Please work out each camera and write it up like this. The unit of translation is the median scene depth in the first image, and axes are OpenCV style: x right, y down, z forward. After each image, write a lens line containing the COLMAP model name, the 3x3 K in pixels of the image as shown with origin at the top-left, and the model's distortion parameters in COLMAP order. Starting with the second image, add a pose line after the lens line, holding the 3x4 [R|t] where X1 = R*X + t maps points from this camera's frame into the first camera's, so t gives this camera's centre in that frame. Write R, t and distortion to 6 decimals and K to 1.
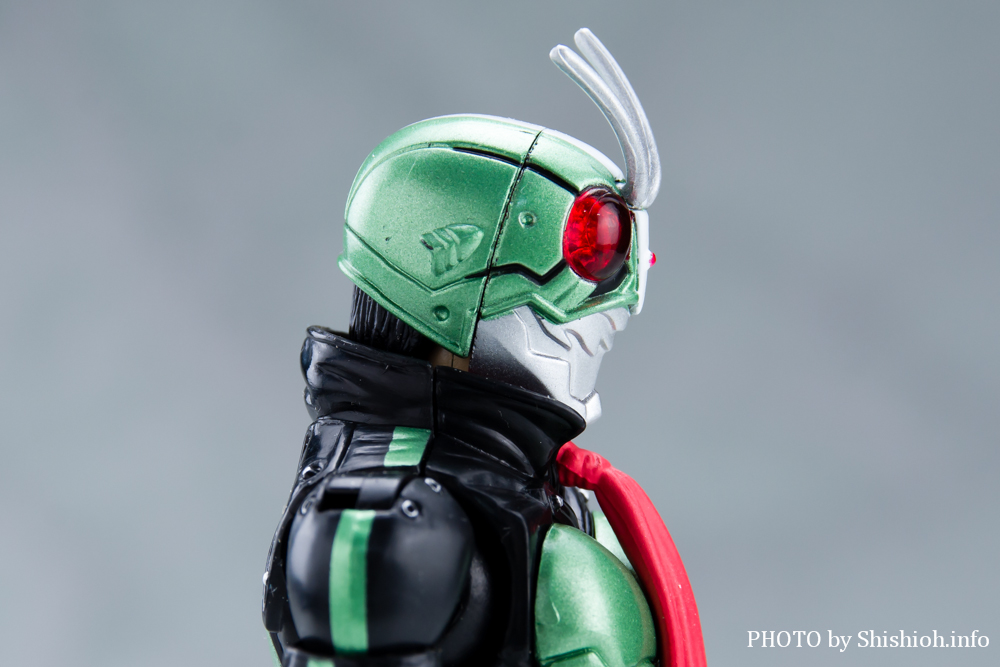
lens RADIAL K [[4947.6, 0, 500.2], [0, 4947.6, 333.3], [0, 0, 1]] dist [-0.306890, 0.000000]
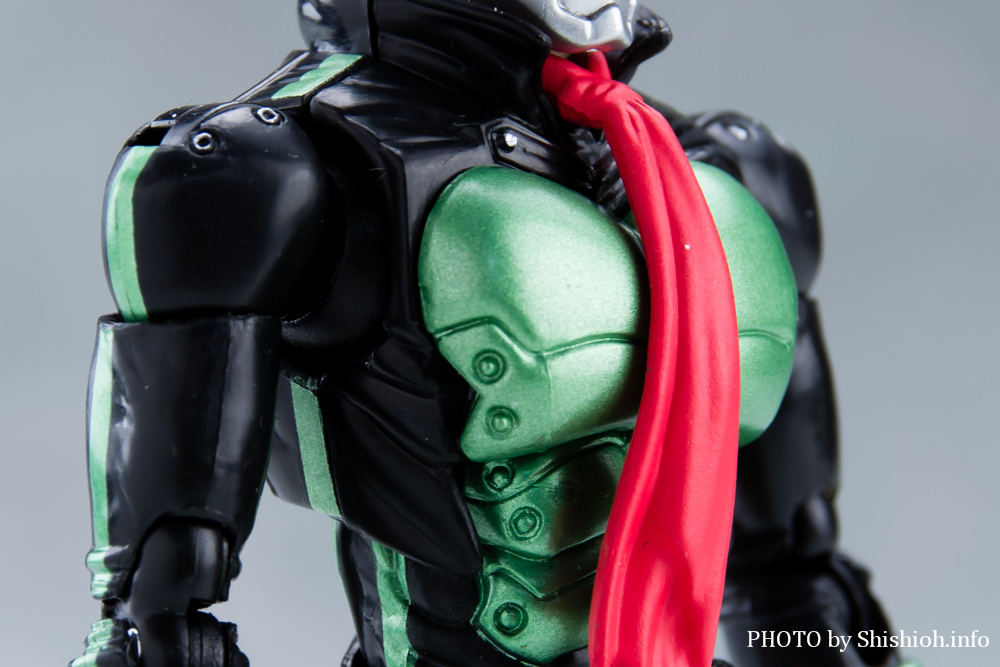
lens RADIAL K [[4947.6, 0, 500.2], [0, 4947.6, 333.1], [0, 0, 1]] dist [-0.306890, 0.000000]
pose [[0.810552, -0.012318, -0.585537, 0.477010], [0.019855, 0.999782, 0.006452, 0.060152], [0.585330, -0.016856, 0.810620, 0.352156]]
